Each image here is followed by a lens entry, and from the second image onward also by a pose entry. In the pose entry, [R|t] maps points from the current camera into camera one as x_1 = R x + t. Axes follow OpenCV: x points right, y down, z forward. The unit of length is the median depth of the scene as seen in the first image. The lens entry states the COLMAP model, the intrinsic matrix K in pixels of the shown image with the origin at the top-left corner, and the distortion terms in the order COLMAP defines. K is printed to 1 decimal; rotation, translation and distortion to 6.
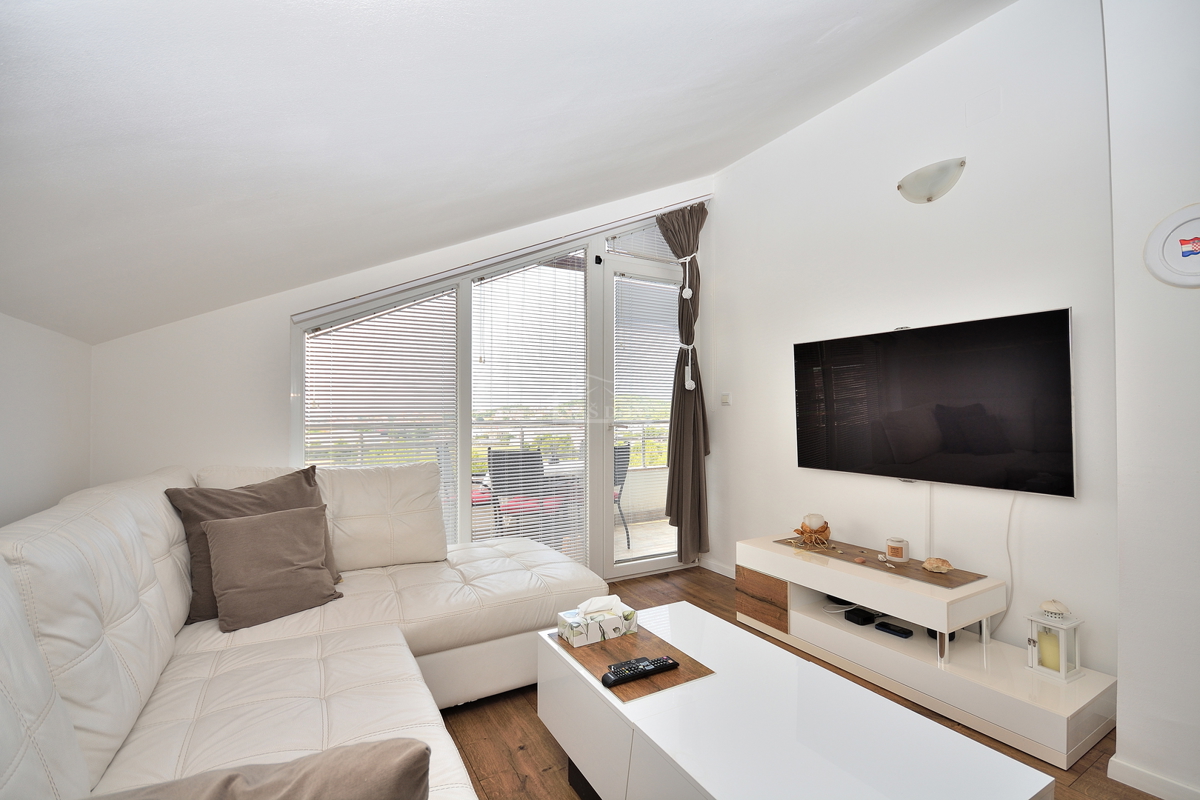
lens RADIAL K [[528.4, 0, 604.9], [0, 528.4, 403.0], [0, 0, 1]] dist [0.015667, -0.013831]
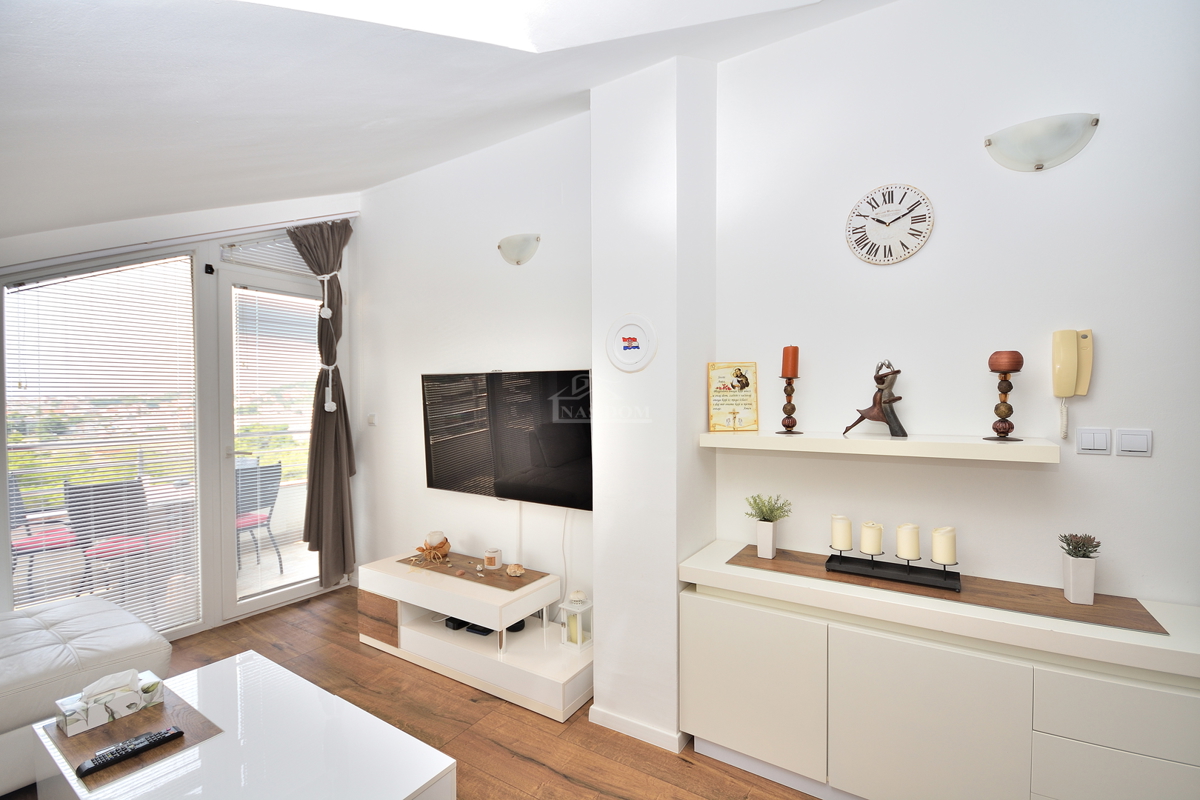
lens RADIAL K [[528.4, 0, 604.9], [0, 528.4, 403.0], [0, 0, 1]] dist [0.015667, -0.013831]
pose [[0.891955, -0.005331, 0.452092, 0.203423], [-0.008306, 0.999568, 0.028175, -0.086642], [-0.452047, -0.028886, 0.891526, -0.125322]]
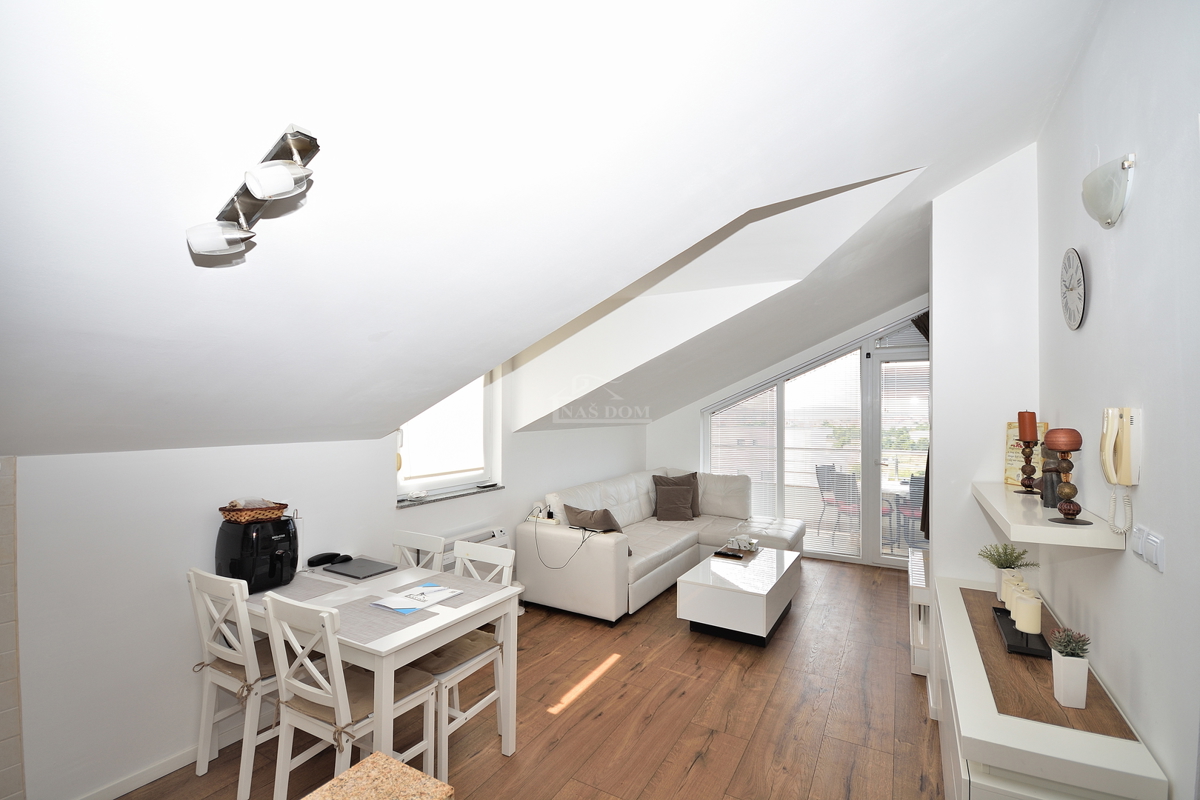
lens RADIAL K [[528.4, 0, 604.9], [0, 528.4, 403.0], [0, 0, 1]] dist [0.015667, -0.013831]
pose [[0.495581, -0.008319, -0.868522, 1.083321], [0.014128, 0.999899, -0.001516, -0.161913], [0.868447, -0.011519, 0.495649, -0.492496]]
